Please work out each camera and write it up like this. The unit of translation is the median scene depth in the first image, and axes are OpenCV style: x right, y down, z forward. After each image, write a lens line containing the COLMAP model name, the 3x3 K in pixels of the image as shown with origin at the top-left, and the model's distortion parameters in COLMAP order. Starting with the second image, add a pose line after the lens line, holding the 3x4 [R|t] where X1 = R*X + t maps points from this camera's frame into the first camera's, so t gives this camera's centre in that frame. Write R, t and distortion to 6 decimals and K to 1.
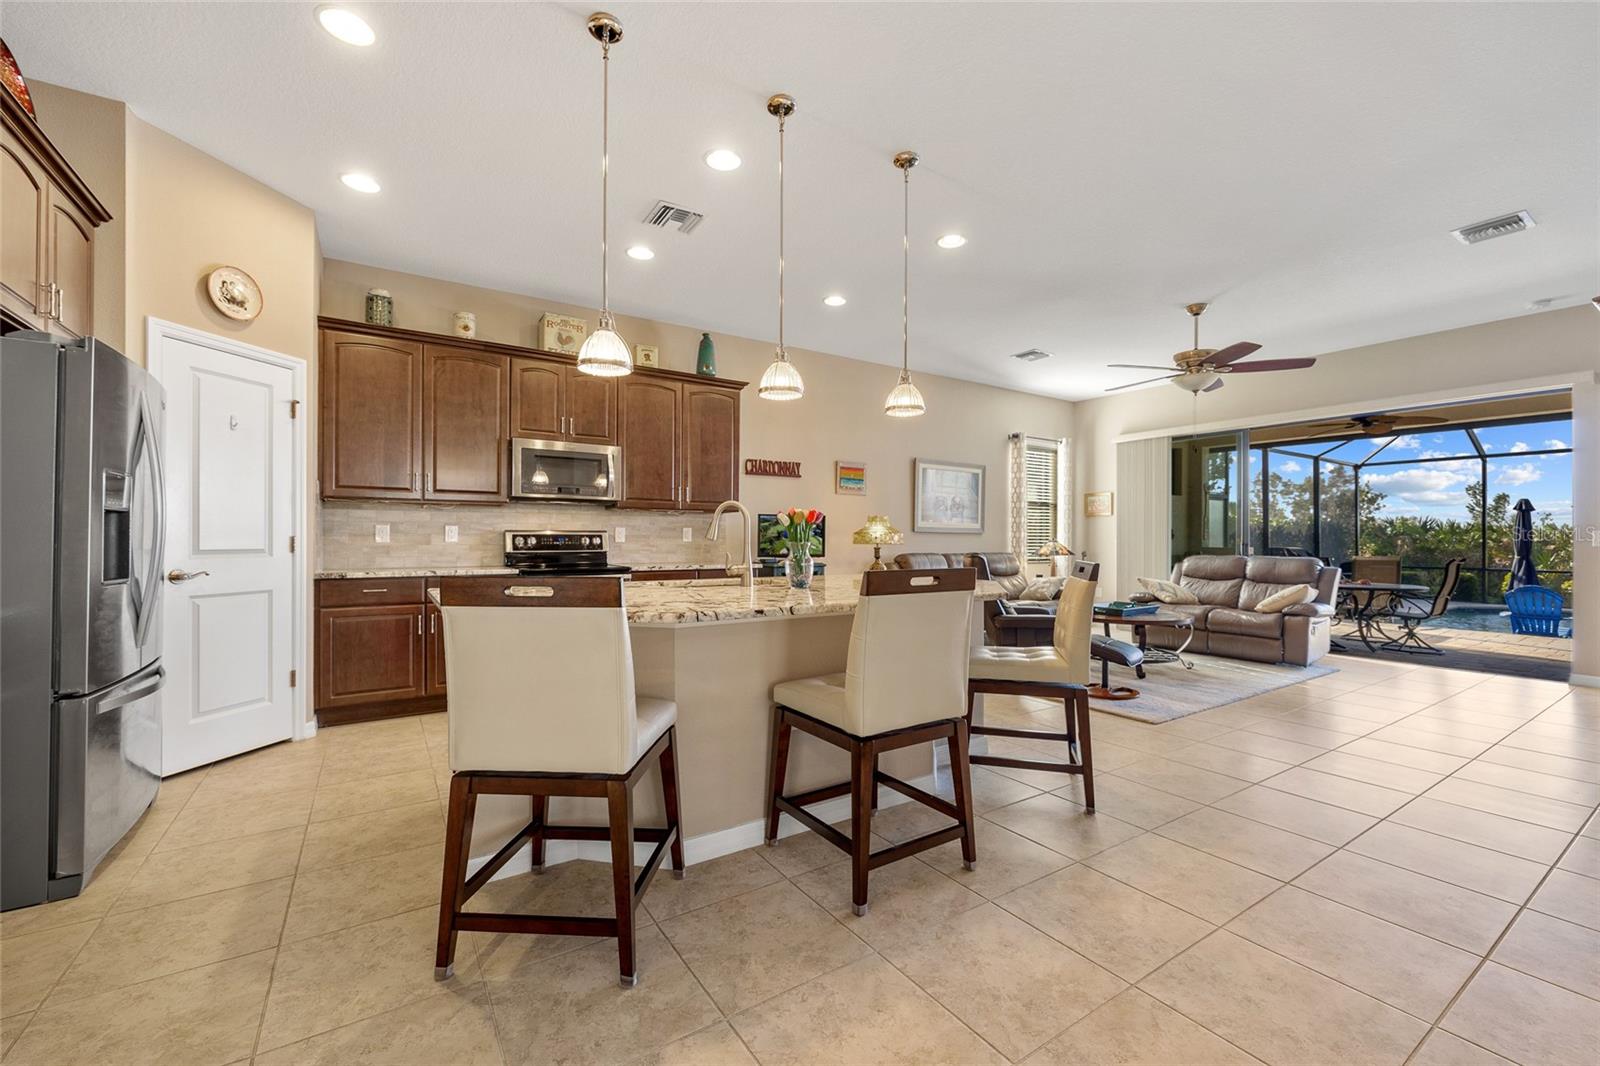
lens RADIAL K [[630.1, 0, 788.0], [0, 630.1, 538.6], [0, 0, 1]] dist [-0.000876, 0.000246]
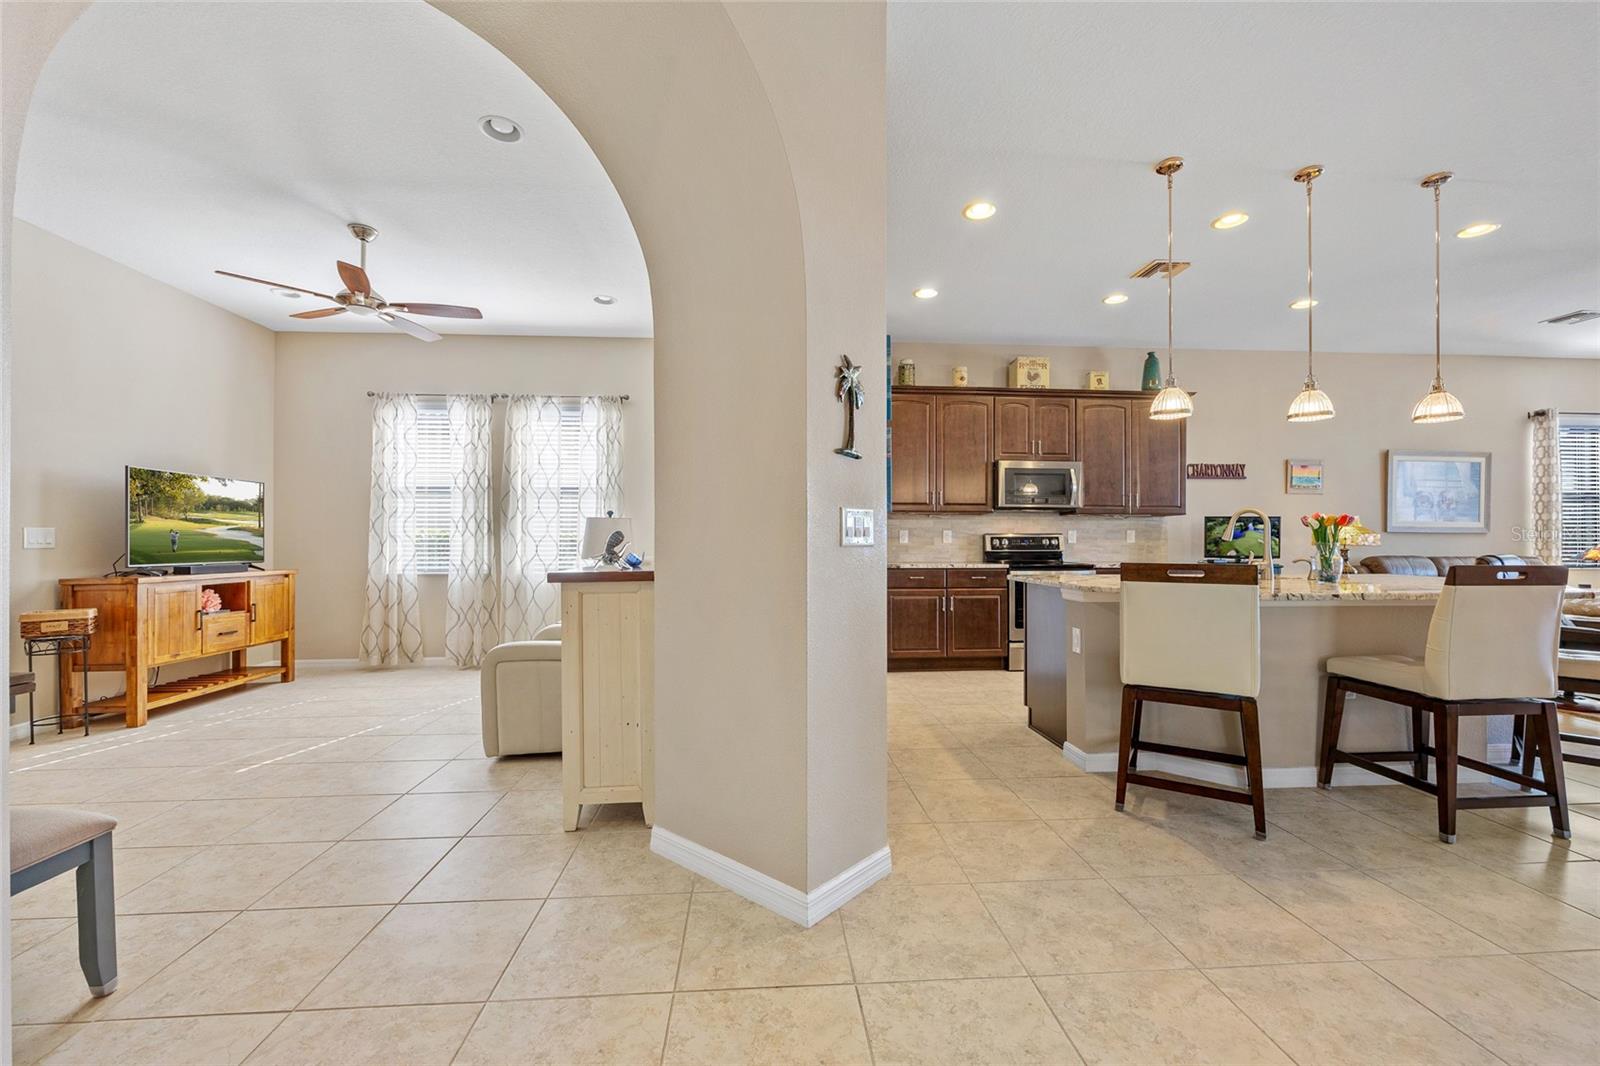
lens RADIAL K [[628.2, 0, 811.2], [0, 628.2, 536.4], [0, 0, 1]] dist [-0.002922, -0.000001]
pose [[0.883896, -0.005045, -0.467656, -0.145002], [0.001912, 0.999972, -0.007173, 0.000278], [0.467679, 0.005446, 0.883881, -0.236854]]
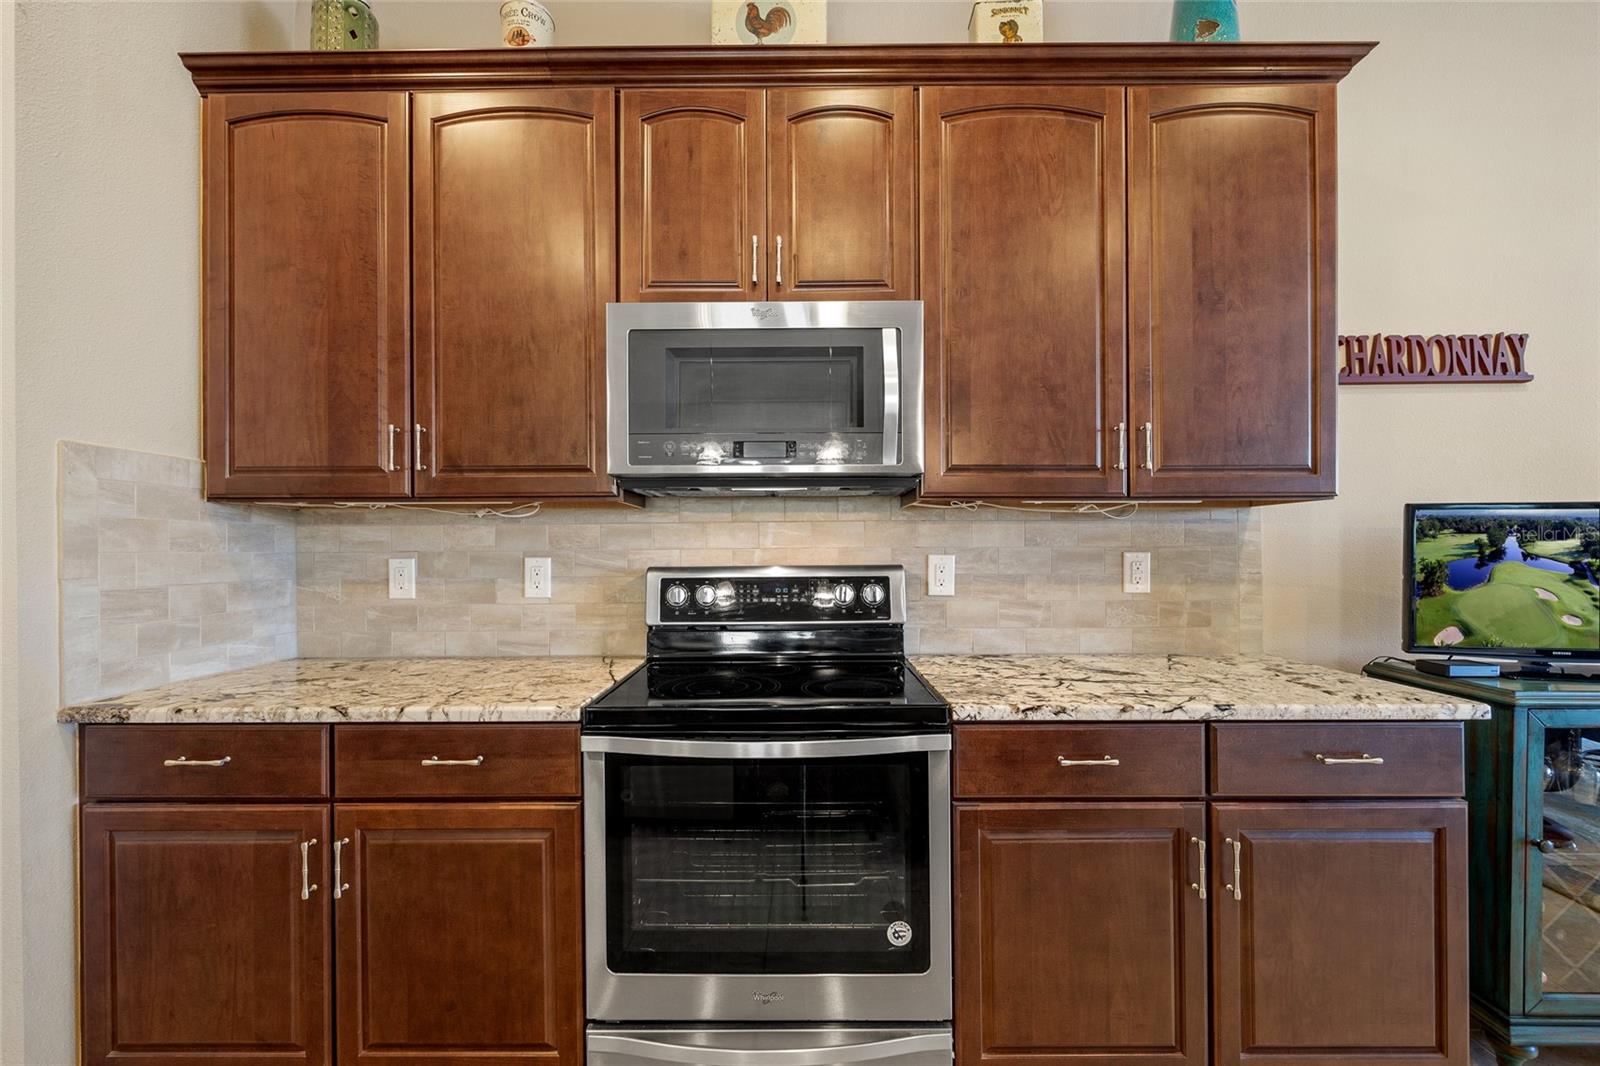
lens RADIAL K [[649.1, 0, 804.2], [0, 649.1, 546.5], [0, 0, 1]] dist [-0.001812, -0.000137]
pose [[0.842706, -0.006423, -0.538335, -0.126471], [0.008187, 0.999966, 0.000886, -0.023116], [0.538311, -0.005154, 0.842730, 0.622152]]
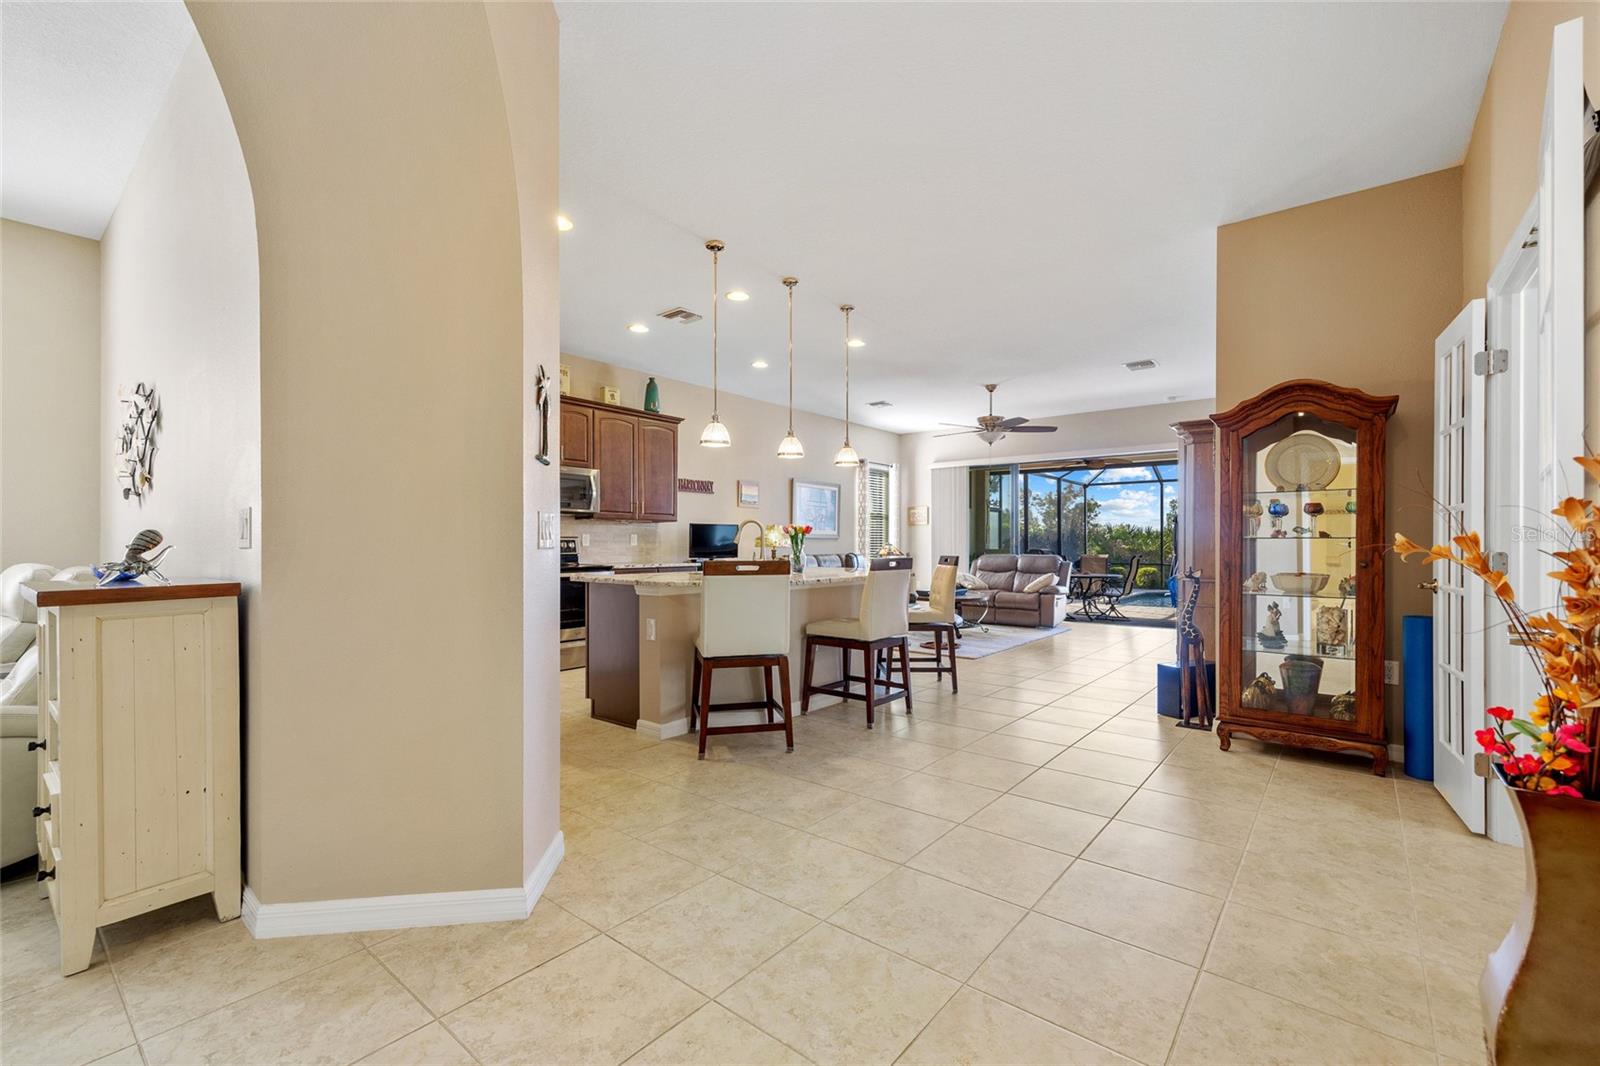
lens RADIAL K [[663.4, 0, 796.1], [0, 663.4, 543.0], [0, 0, 1]] dist [0.001641, 0.000264]
pose [[0.949173, -0.002375, 0.314745, -0.274428], [0.002501, 0.999997, 0.000003, 0.000251], [-0.314744, 0.000784, 0.949176, -0.331828]]
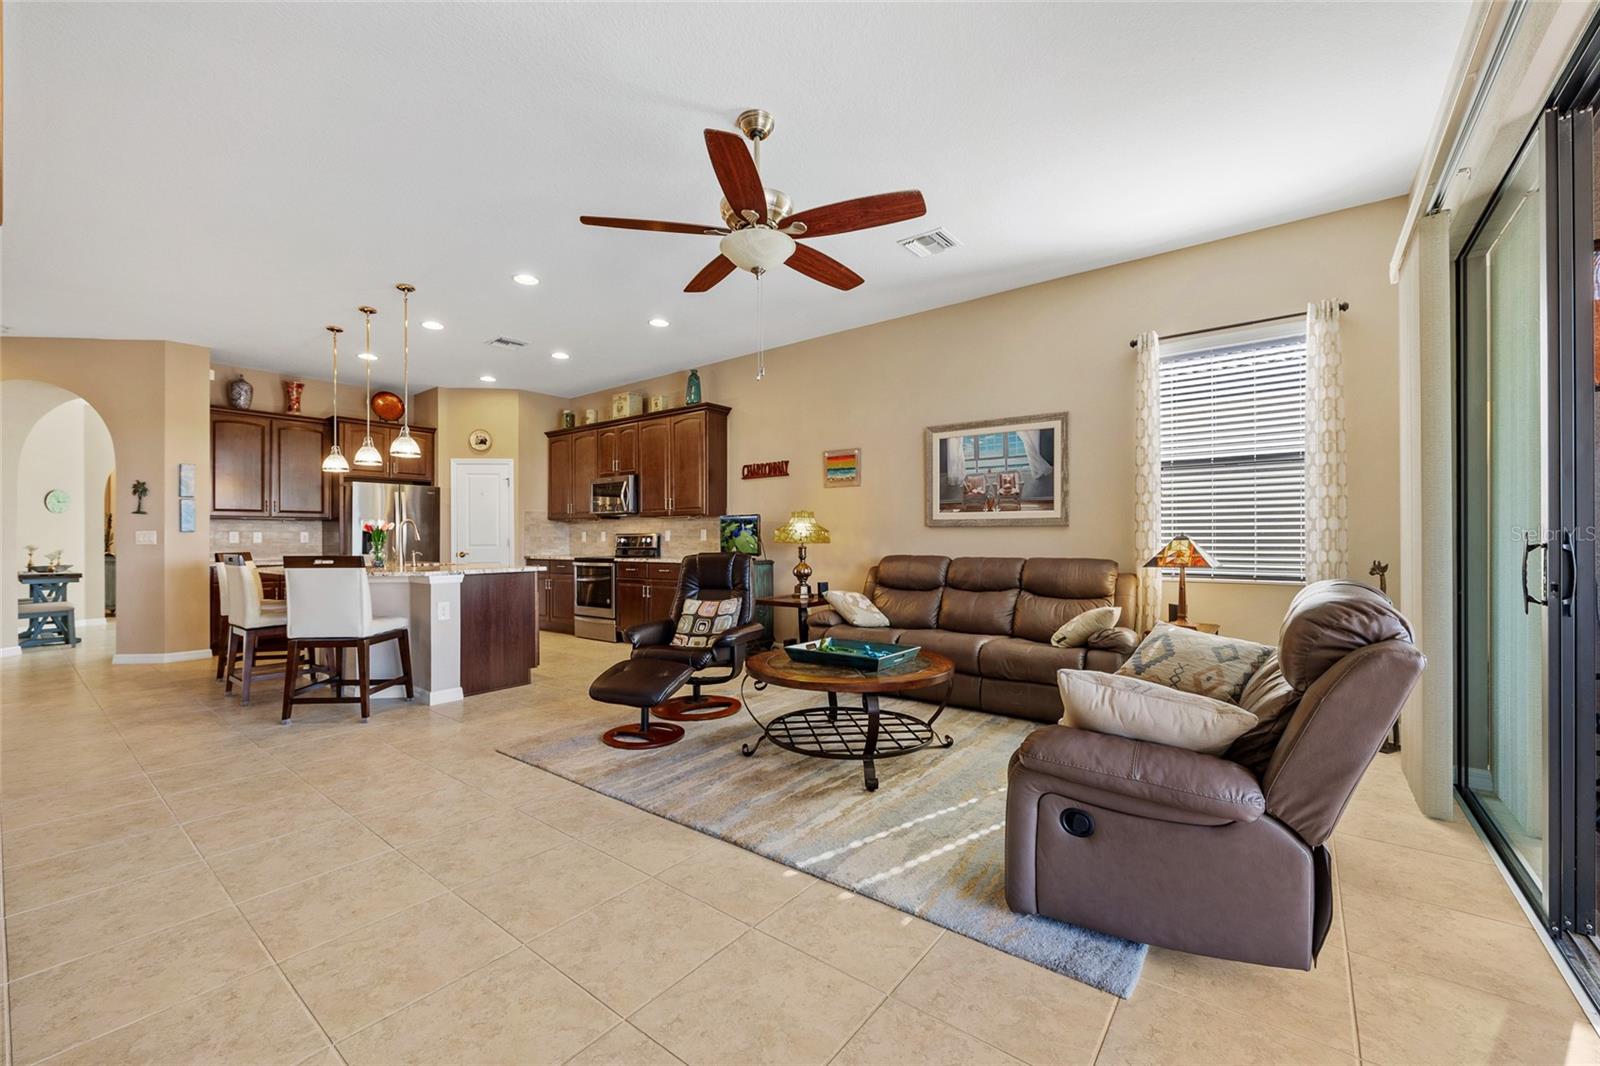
lens RADIAL K [[640.1, 0, 800.0], [0, 640.1, 533.0], [0, 0, 1]] dist [0.001858, 0.000215]
pose [[0.342023, -0.012092, -0.939614, 1.106992], [0.007000, 0.999922, -0.010320, 0.004092], [0.939666, -0.003047, 0.342081, 0.770551]]
